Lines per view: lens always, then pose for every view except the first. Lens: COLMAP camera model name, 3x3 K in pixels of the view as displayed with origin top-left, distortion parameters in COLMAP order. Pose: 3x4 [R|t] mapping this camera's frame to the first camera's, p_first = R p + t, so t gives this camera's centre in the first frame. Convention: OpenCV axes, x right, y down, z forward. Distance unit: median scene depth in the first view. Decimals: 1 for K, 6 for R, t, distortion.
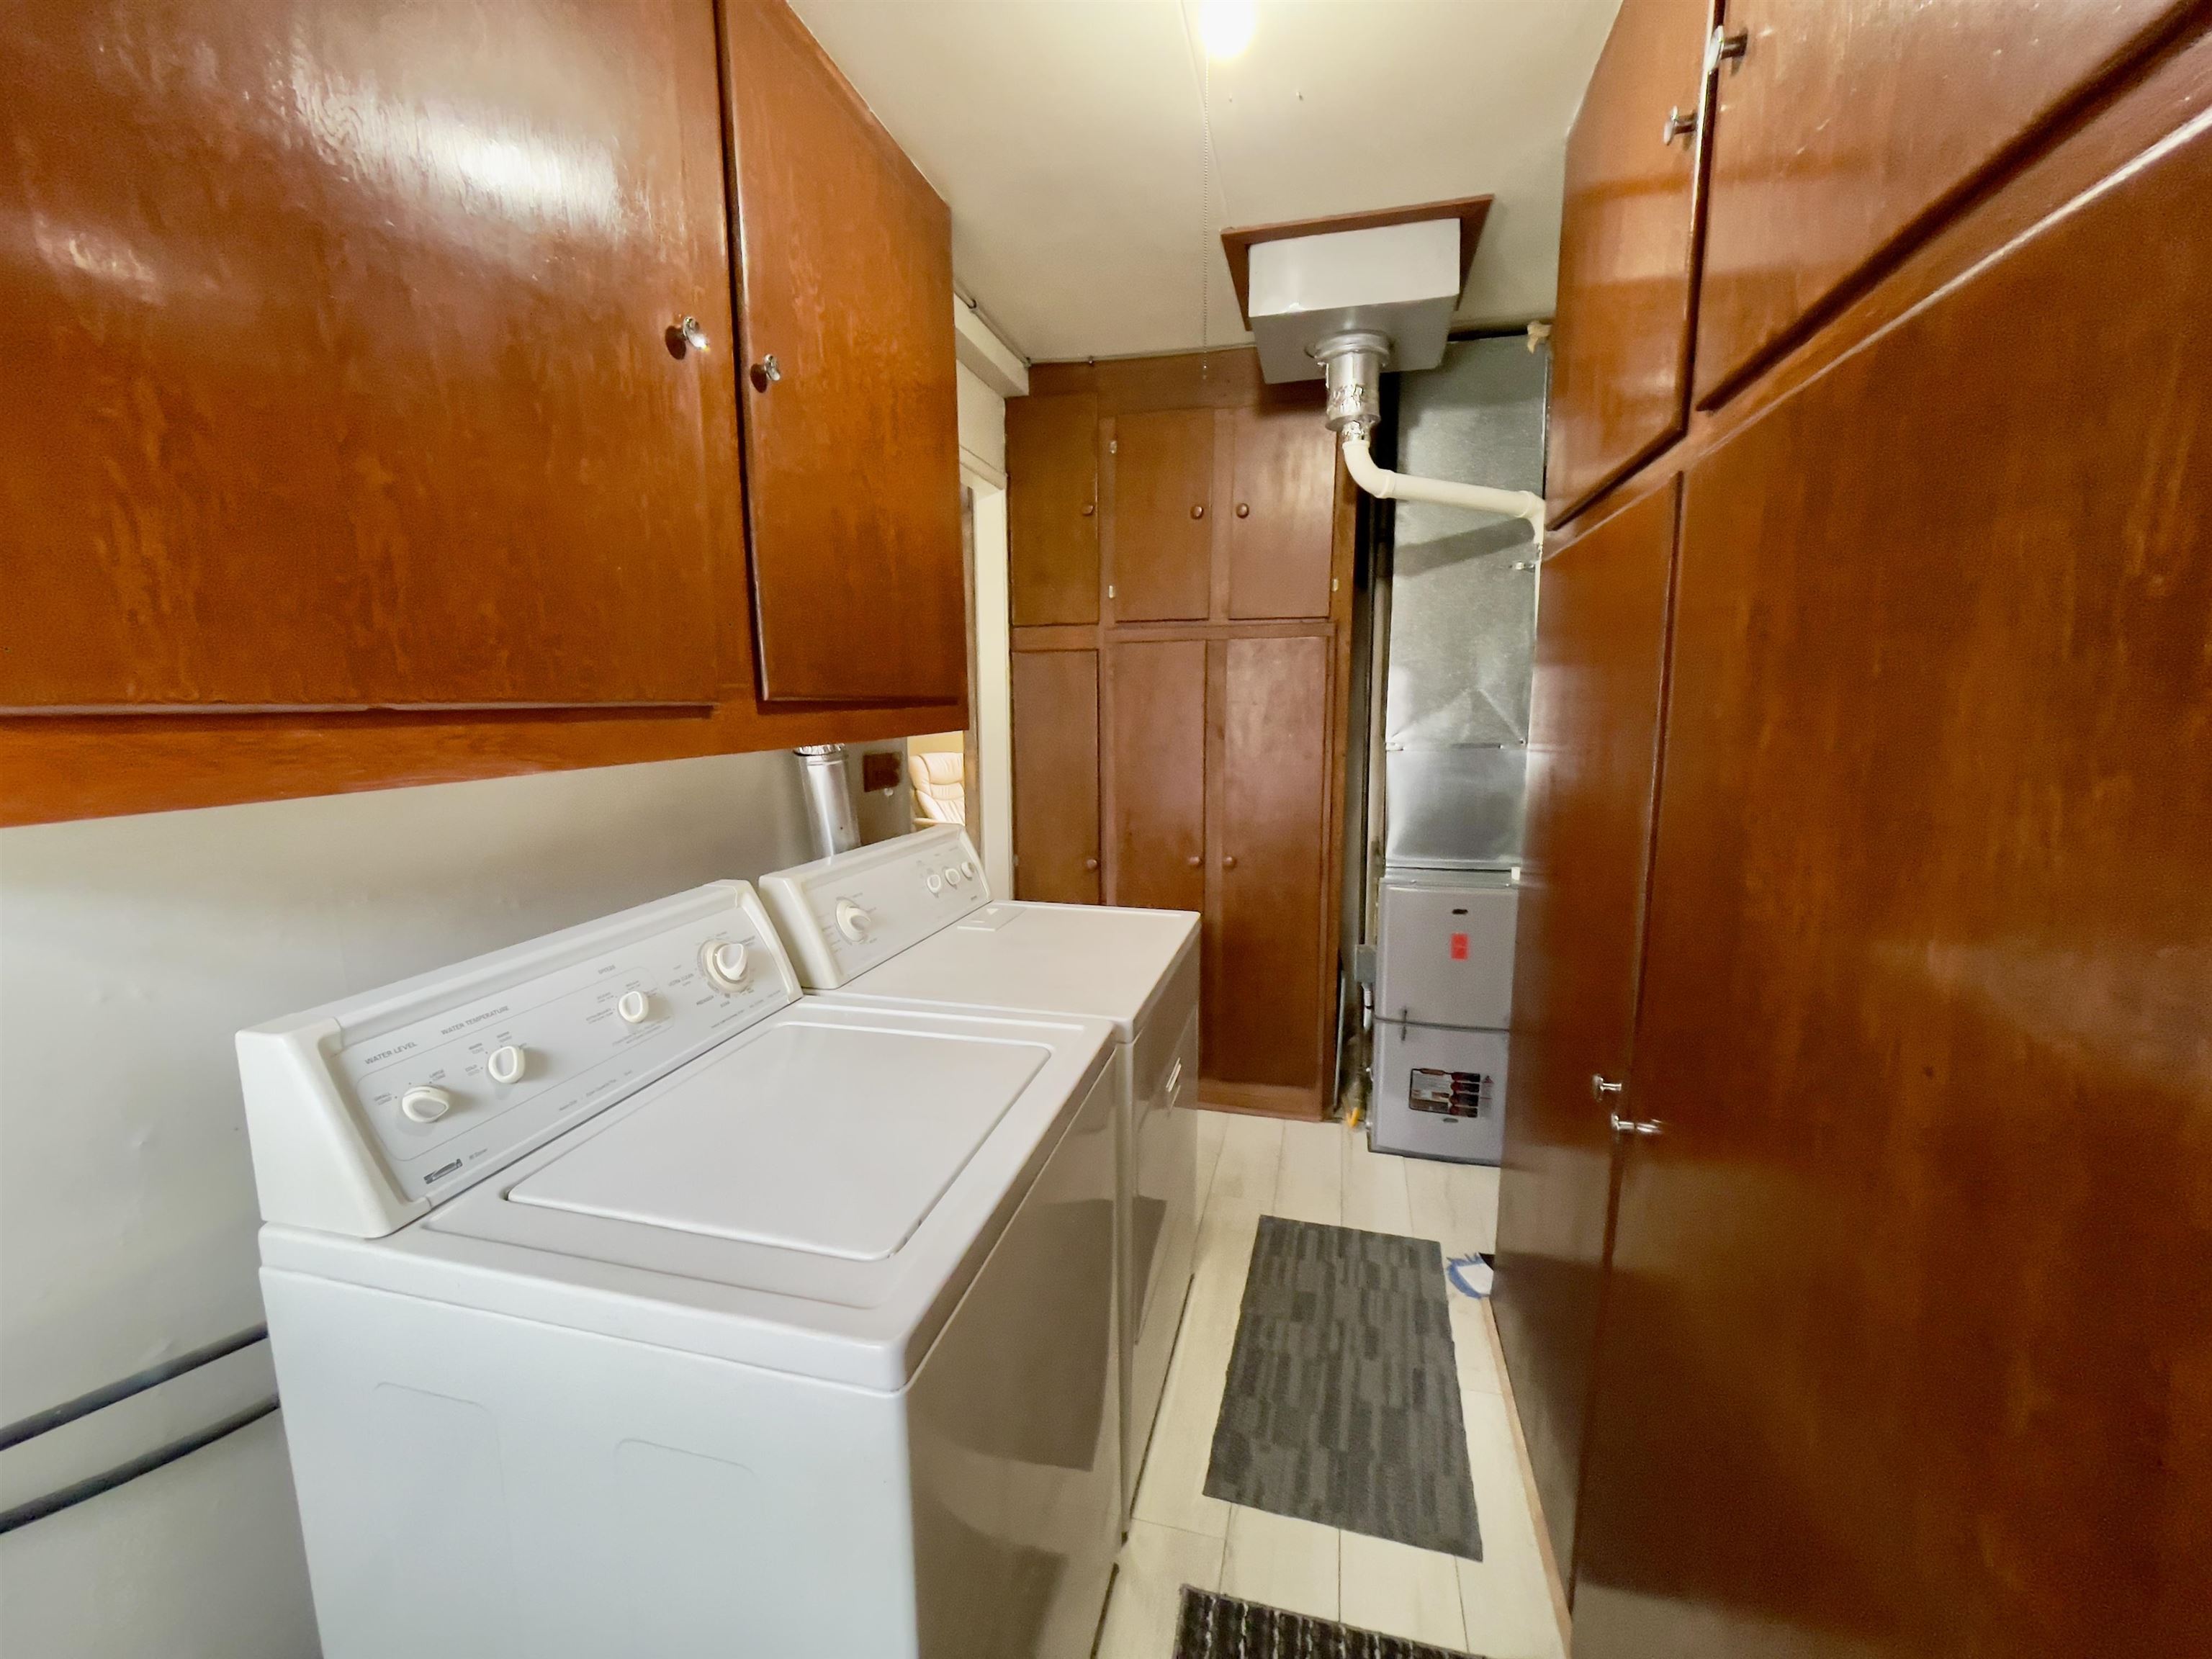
lens RADIAL K [[892.7, 0, 1103.8], [0, 892.7, 834.9], [0, 0, 1]] dist [-0.006534, -0.000722]
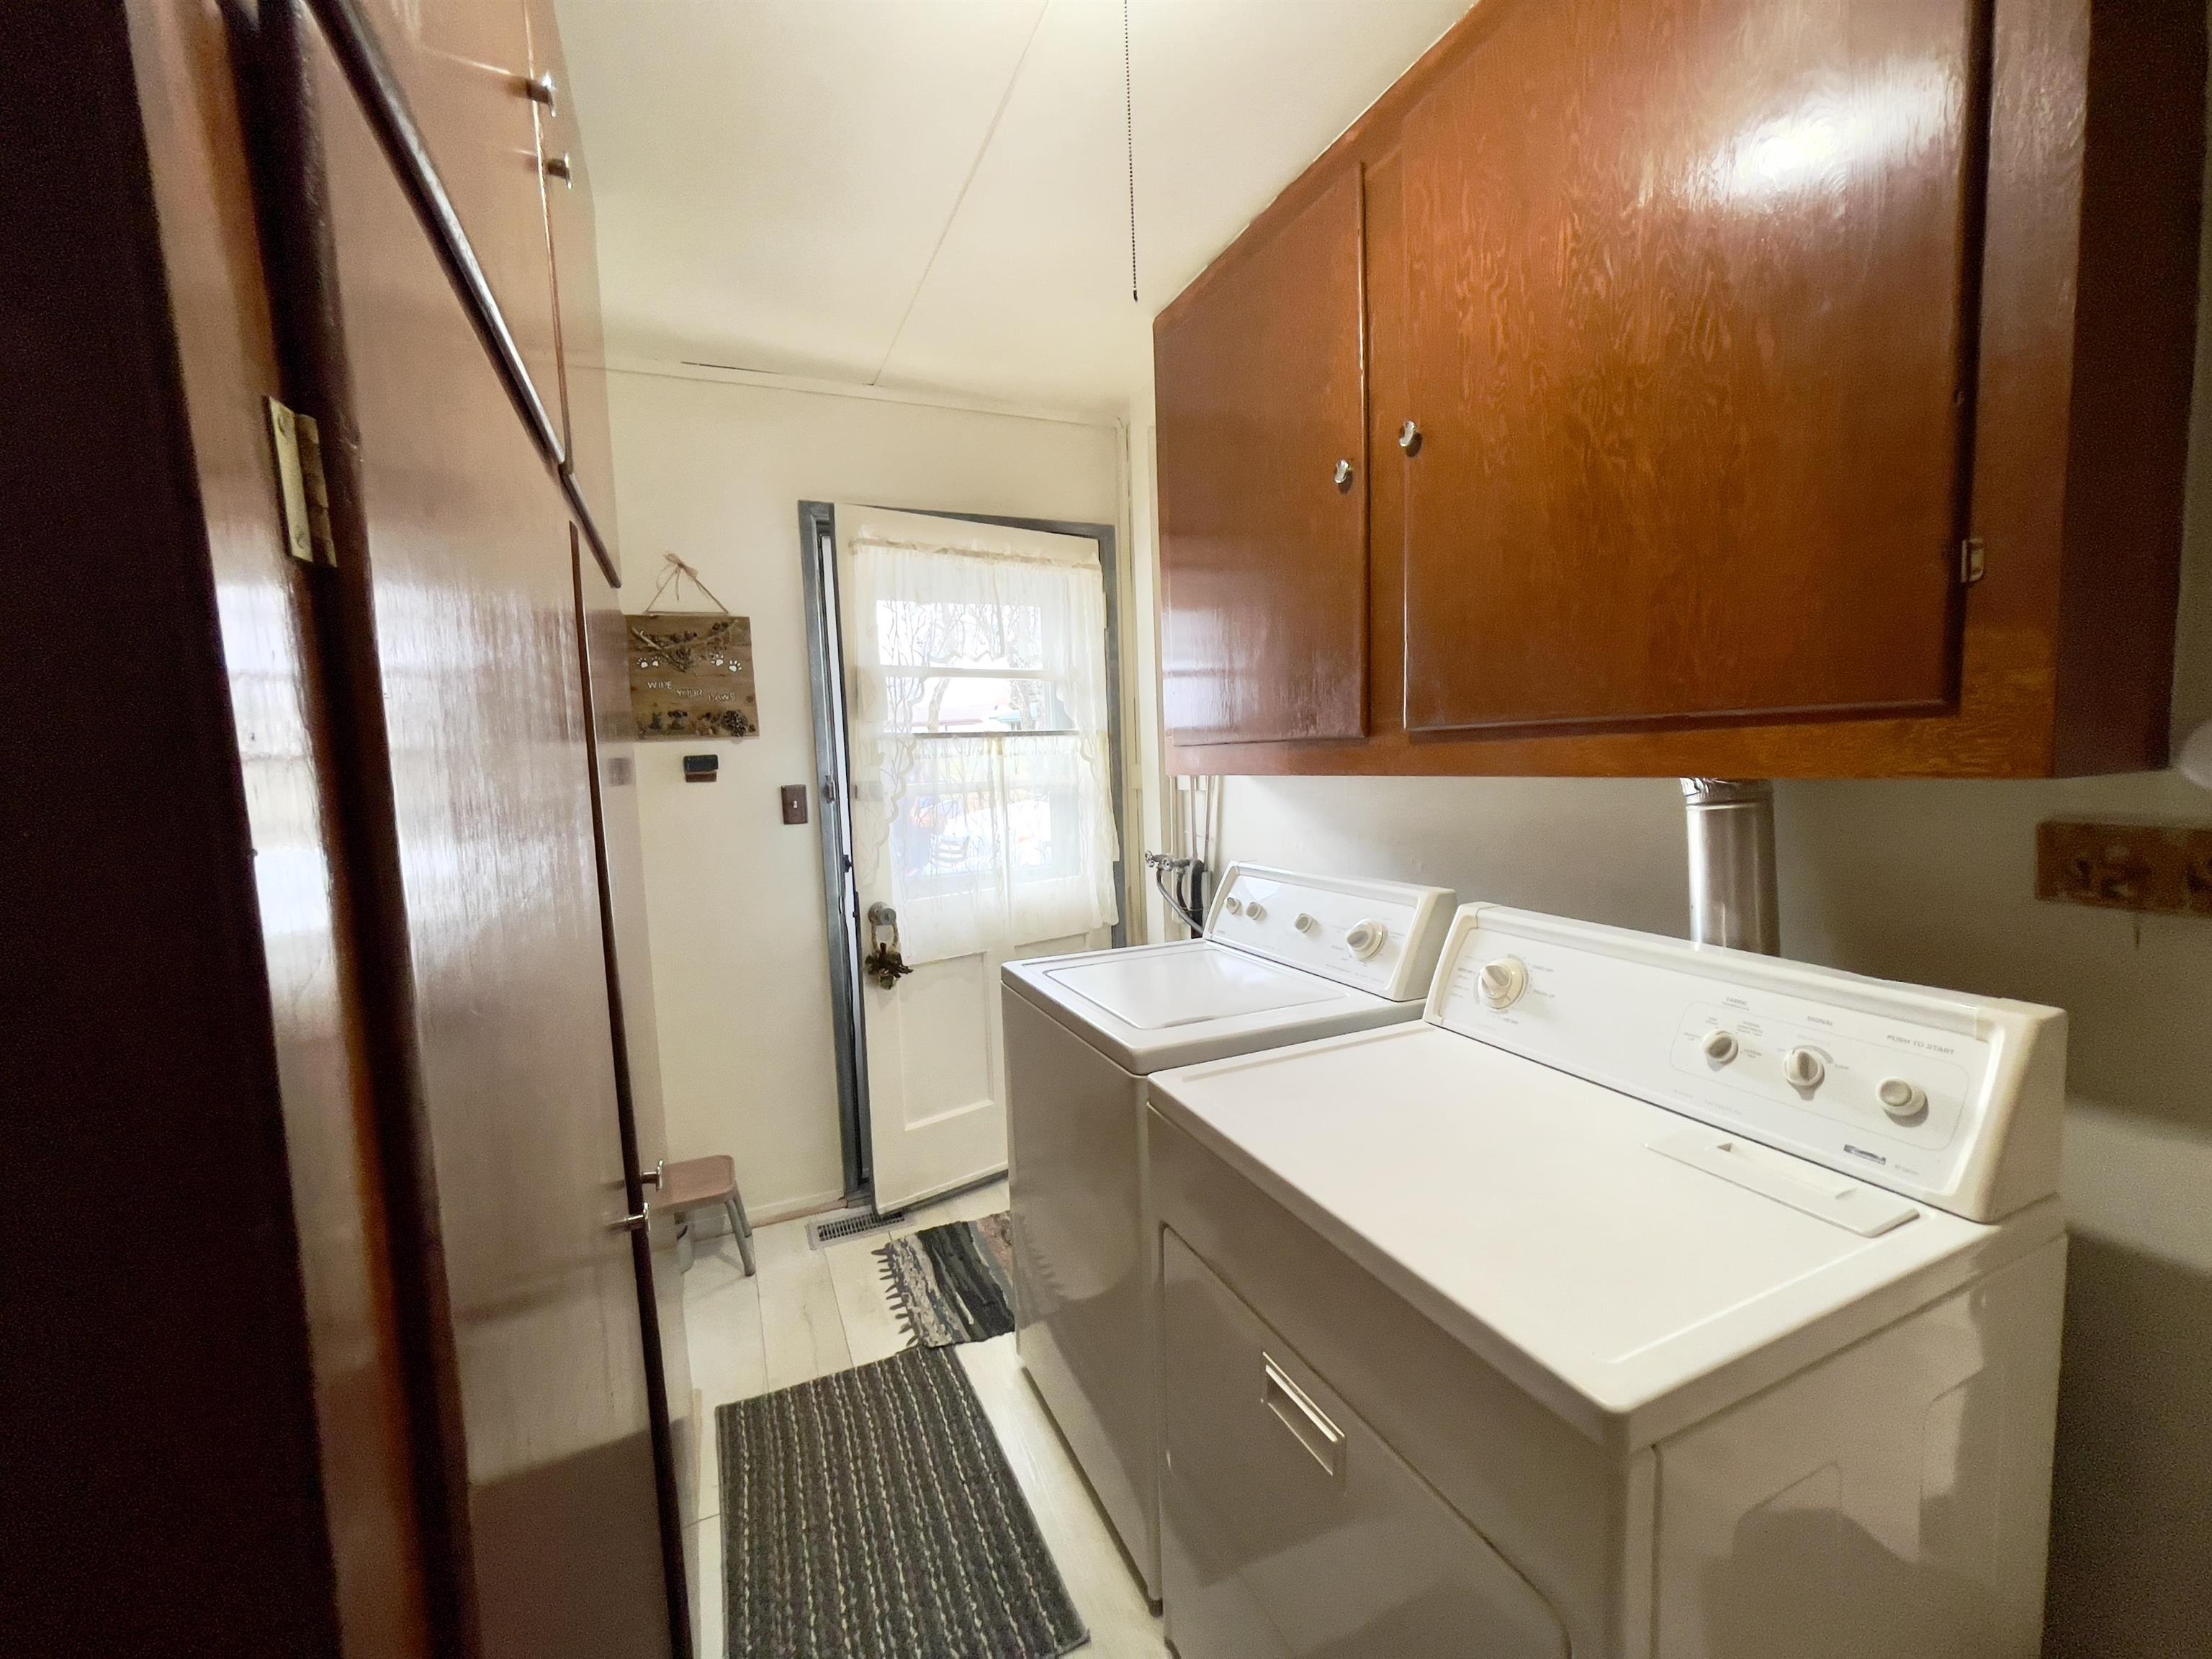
lens RADIAL K [[892.7, 0, 1108.1], [0, 892.7, 830.3], [0, 0, 1]] dist [-0.006534, -0.000722]
pose [[-0.790777, 0.080862, -0.606740, 0.523088], [-0.058219, 0.976806, 0.206059, -0.197857], [0.609330, 0.198271, -0.767728, 1.401268]]
